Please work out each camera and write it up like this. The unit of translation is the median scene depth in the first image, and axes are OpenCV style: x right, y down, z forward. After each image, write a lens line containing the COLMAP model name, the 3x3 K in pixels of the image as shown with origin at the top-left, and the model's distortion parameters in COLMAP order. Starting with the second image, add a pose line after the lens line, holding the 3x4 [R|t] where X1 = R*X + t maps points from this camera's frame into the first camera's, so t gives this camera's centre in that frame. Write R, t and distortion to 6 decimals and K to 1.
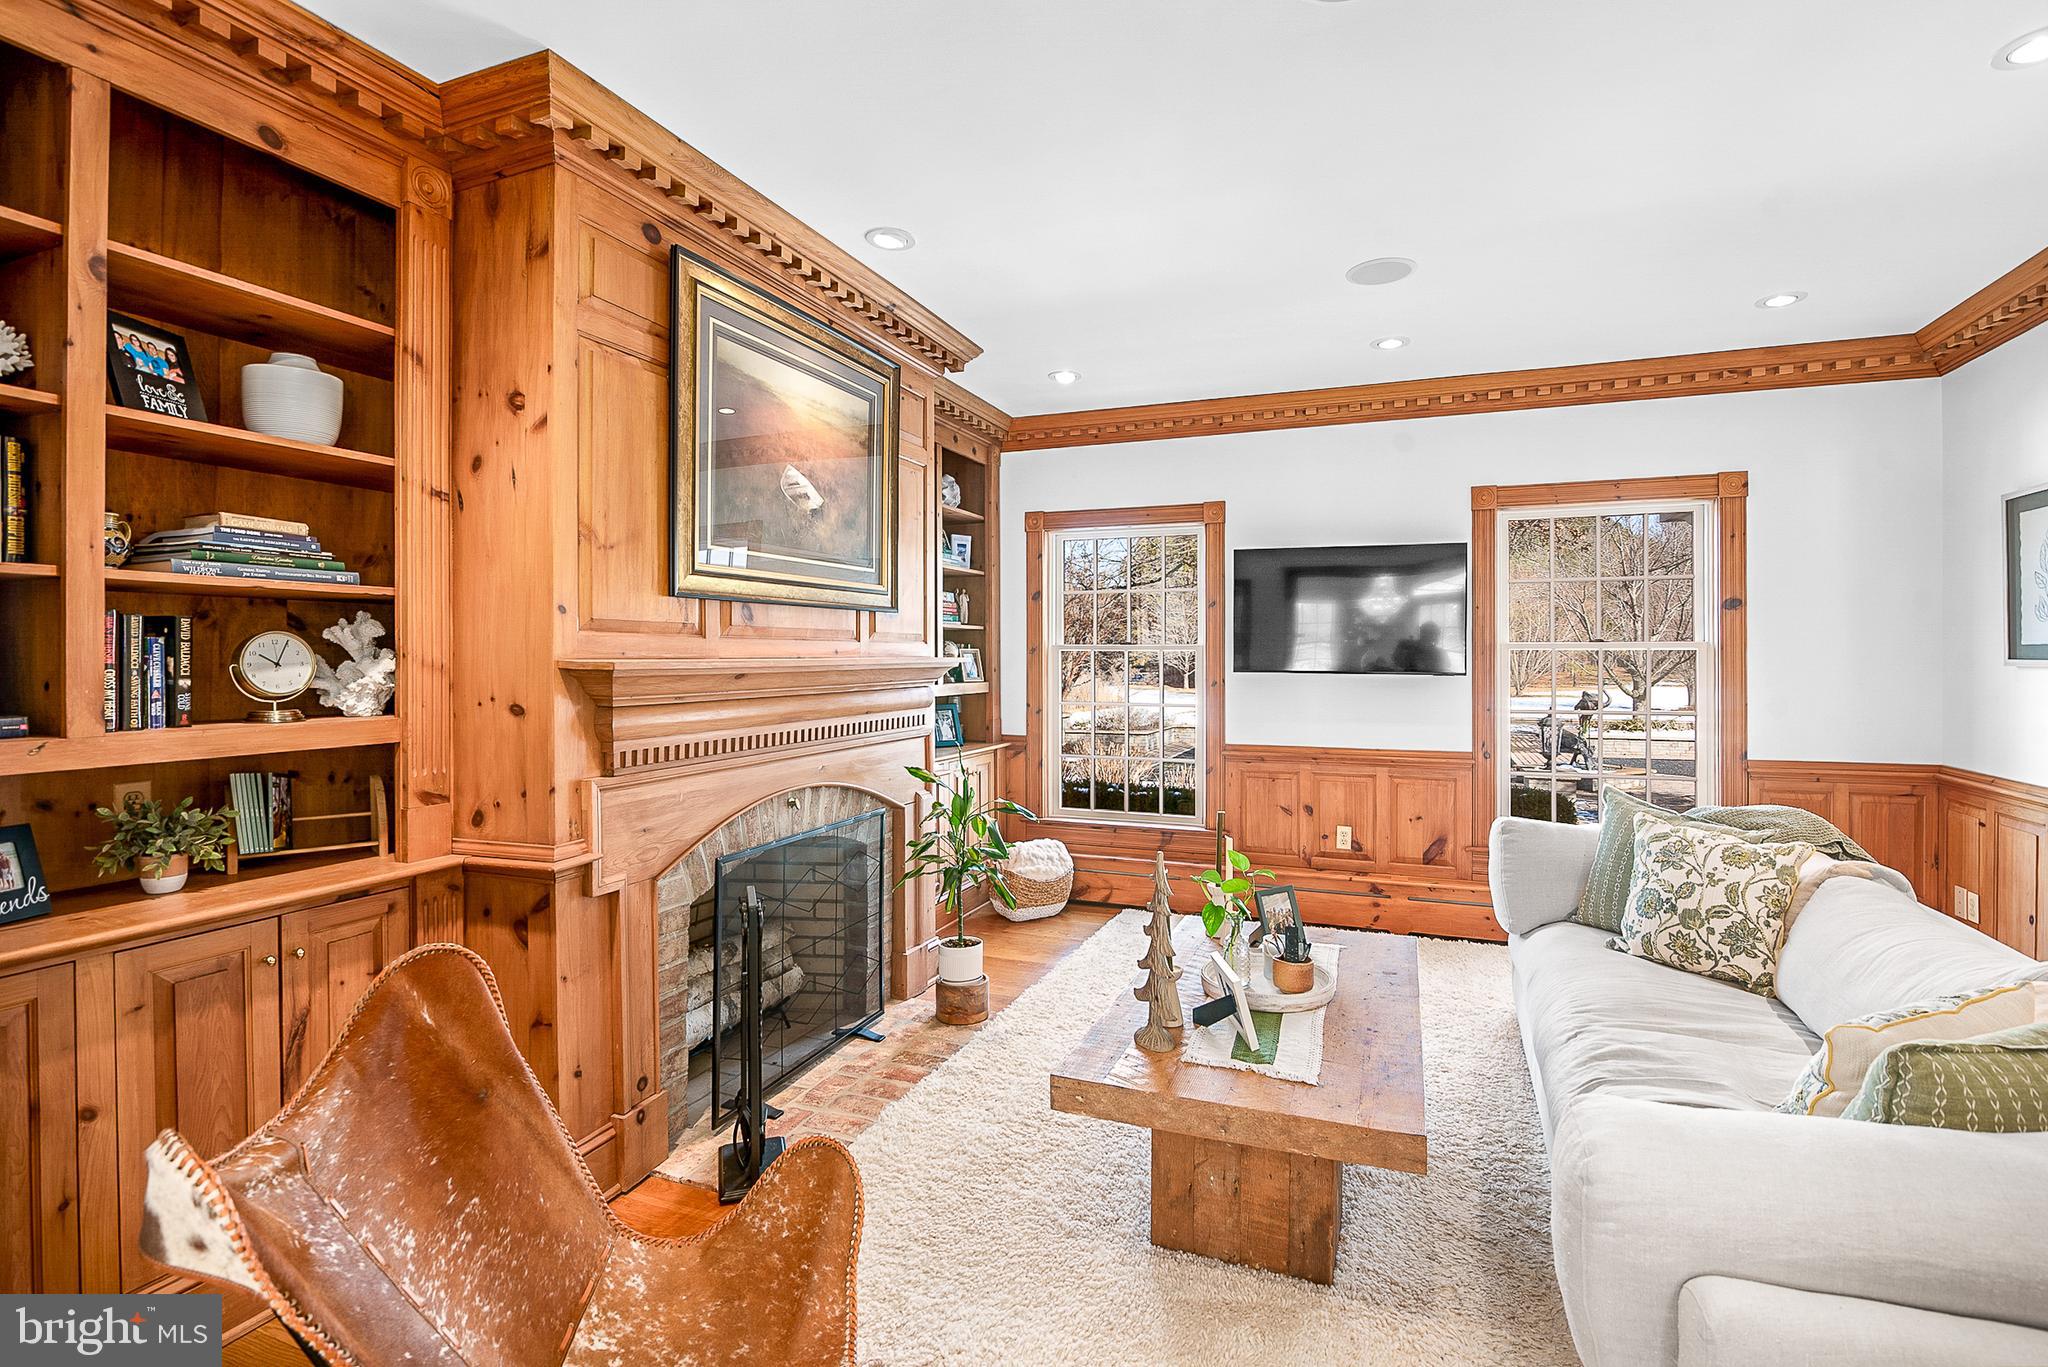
lens RADIAL K [[938.5, 0, 1031.5], [0, 938.5, 661.2], [0, 0, 1]] dist [-0.018279, -0.000376]
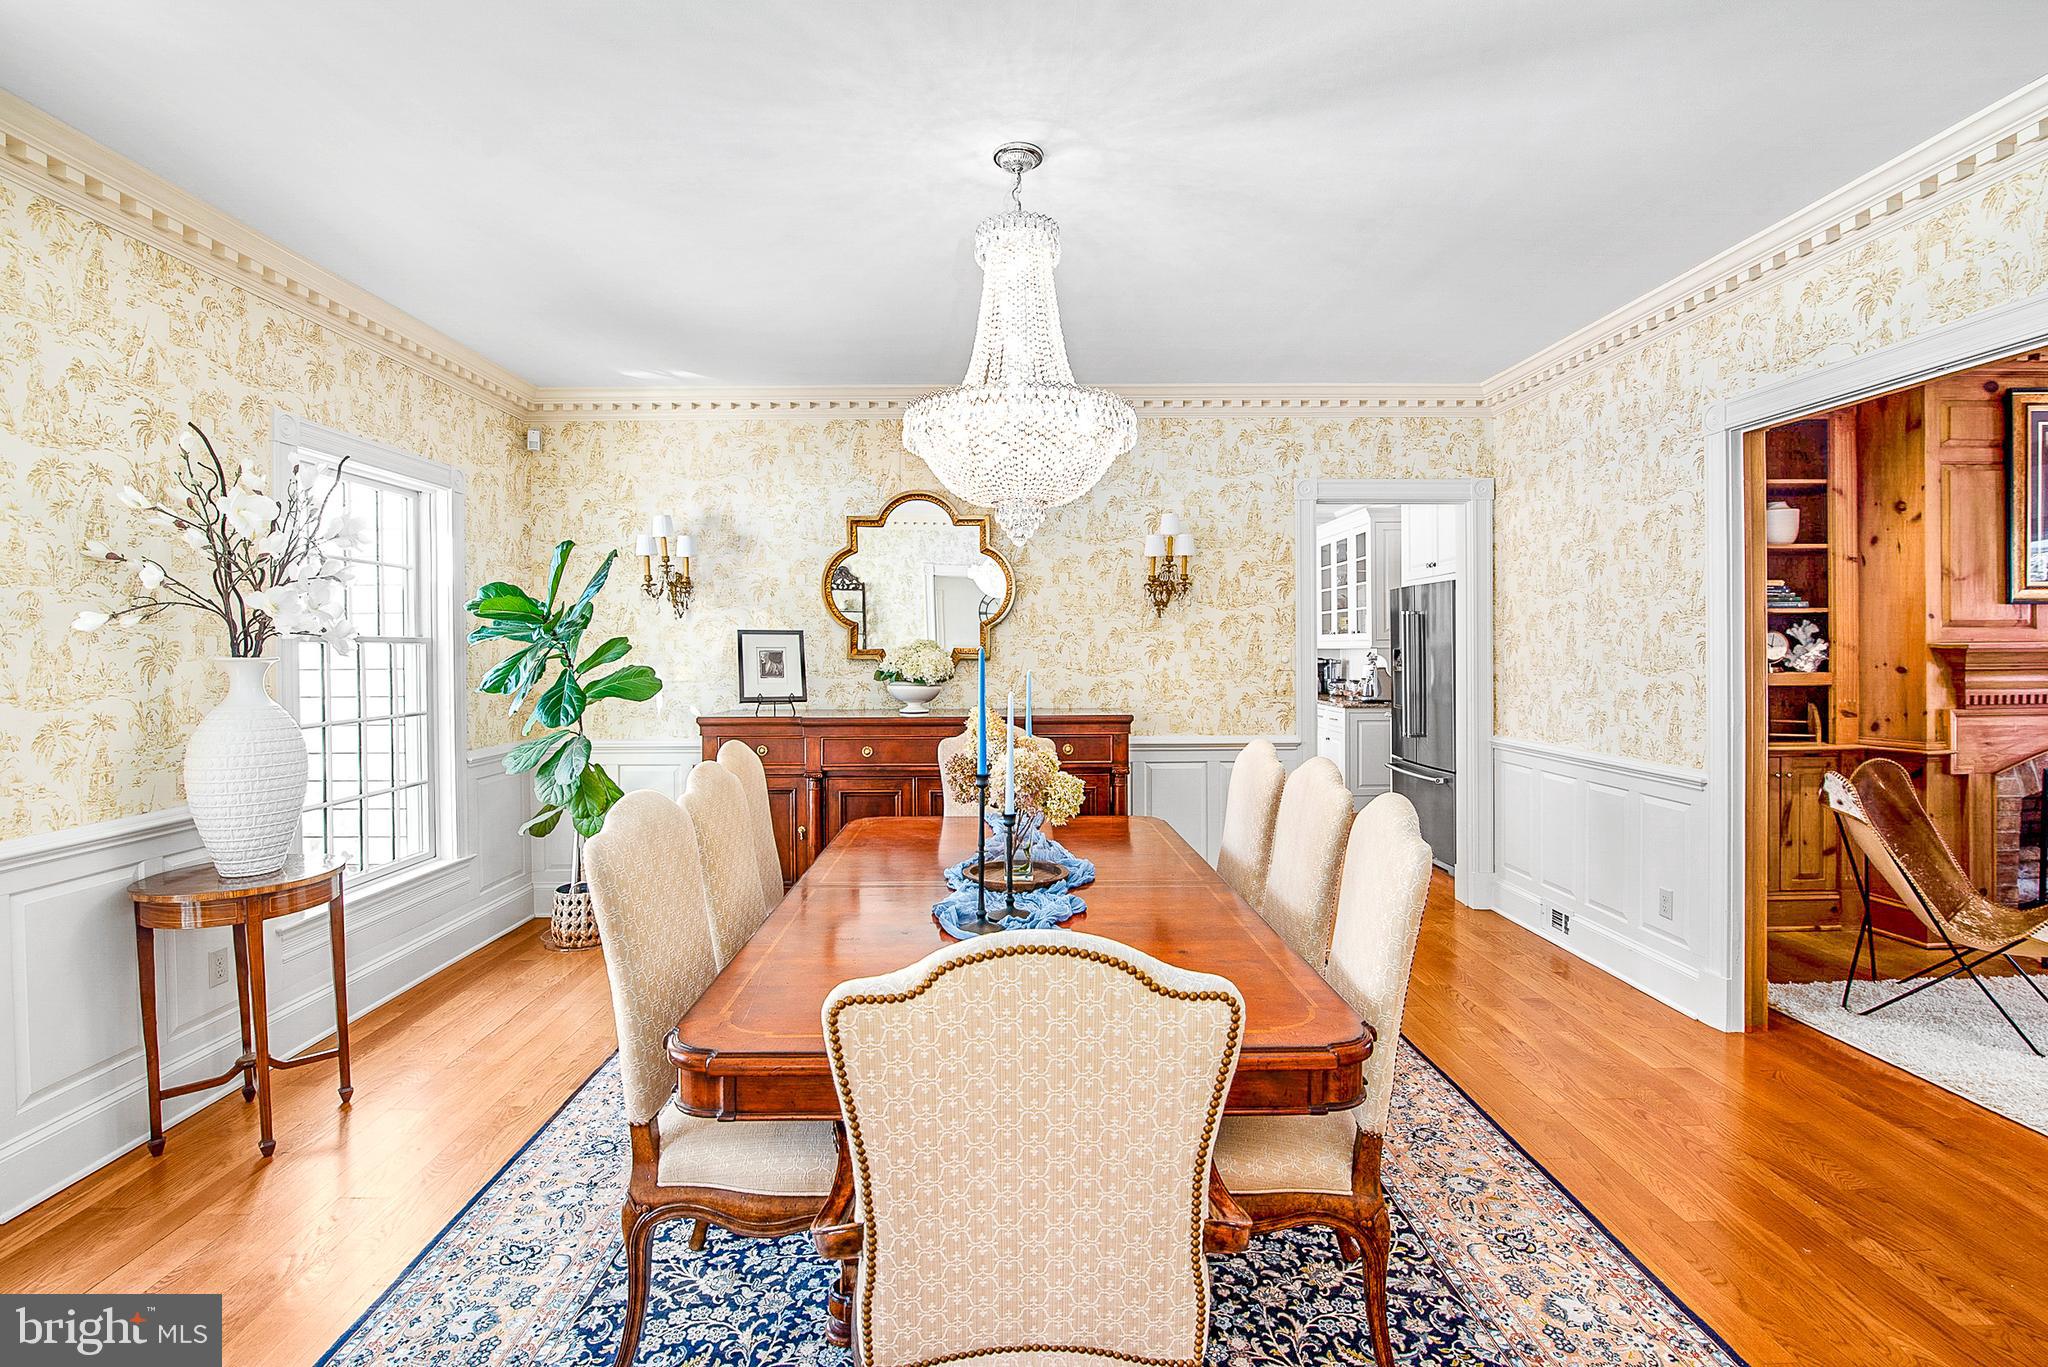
lens RADIAL K [[968.0, 0, 1020.8], [0, 968.0, 656.7], [0, 0, 1]] dist [-0.016779, 0.000221]
pose [[0.393824, 0.003693, -0.919179, 0.516318], [0.002095, 0.999986, 0.004916, 0.011880], [0.919184, -0.003861, 0.393810, -1.383472]]
